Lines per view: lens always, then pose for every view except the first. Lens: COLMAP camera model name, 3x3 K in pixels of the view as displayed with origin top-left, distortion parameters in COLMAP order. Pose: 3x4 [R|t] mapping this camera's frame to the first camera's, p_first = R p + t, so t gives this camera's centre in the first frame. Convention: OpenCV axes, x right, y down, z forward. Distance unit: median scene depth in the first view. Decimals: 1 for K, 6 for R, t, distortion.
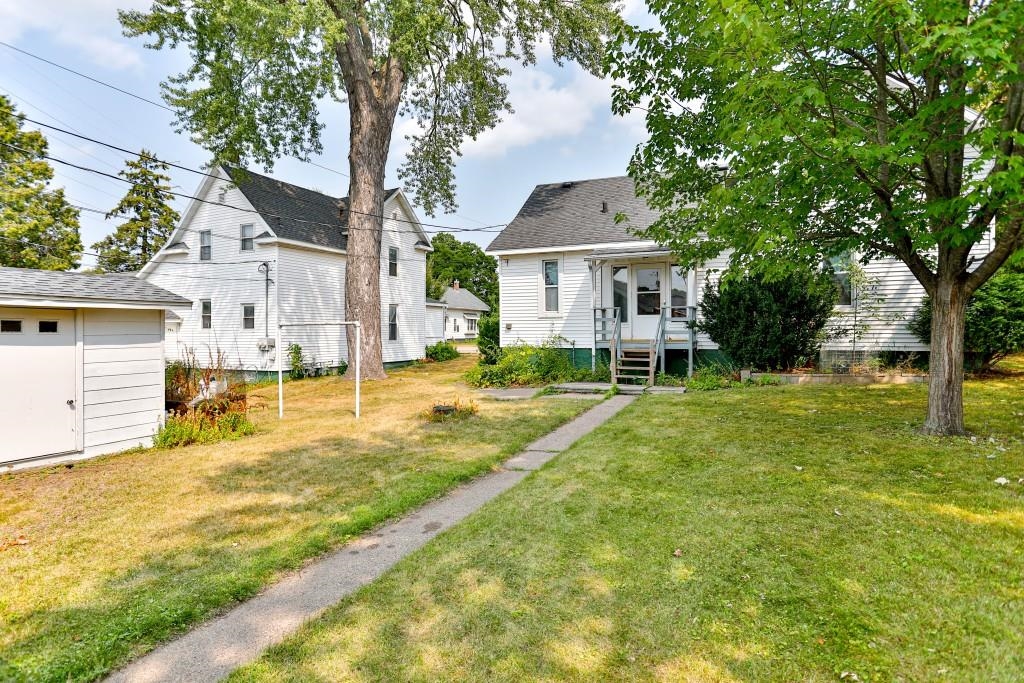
lens RADIAL K [[558.5, 0, 530.0], [0, 558.5, 345.0], [0, 0, 1]] dist [-0.064123, 0.027882]
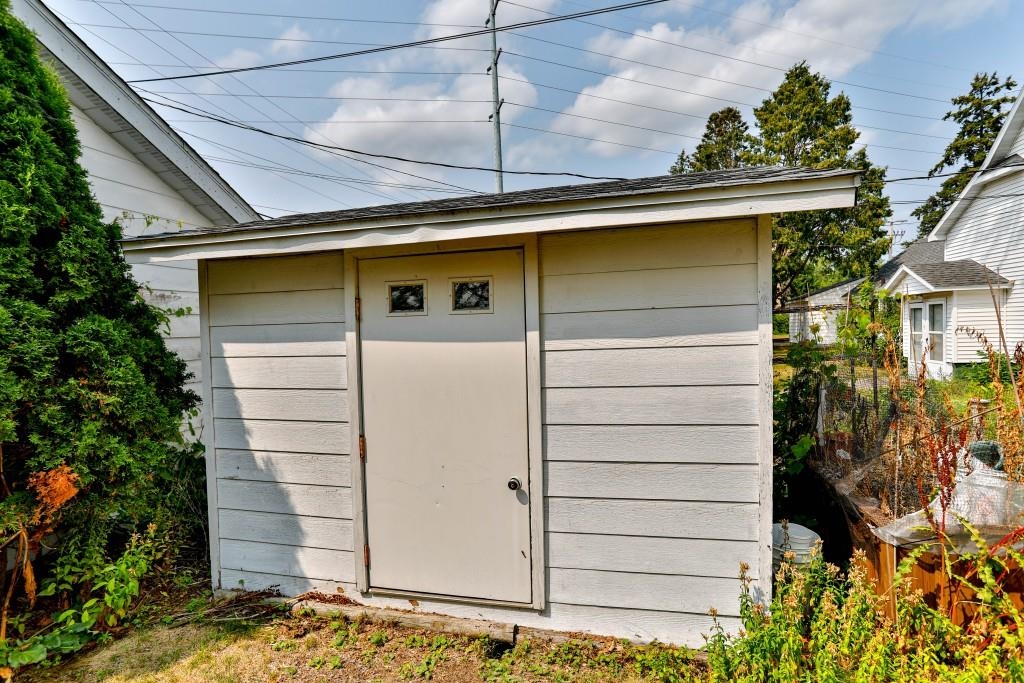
lens RADIAL K [[535.8, 0, 502.5], [0, 535.8, 344.2], [0, 0, 1]] dist [-0.052600, 0.026593]
pose [[0.187876, 0.025314, -0.981866, -0.092194], [0.012801, 0.999520, 0.028218, -0.001477], [0.982109, -0.017871, 0.187462, 0.179553]]
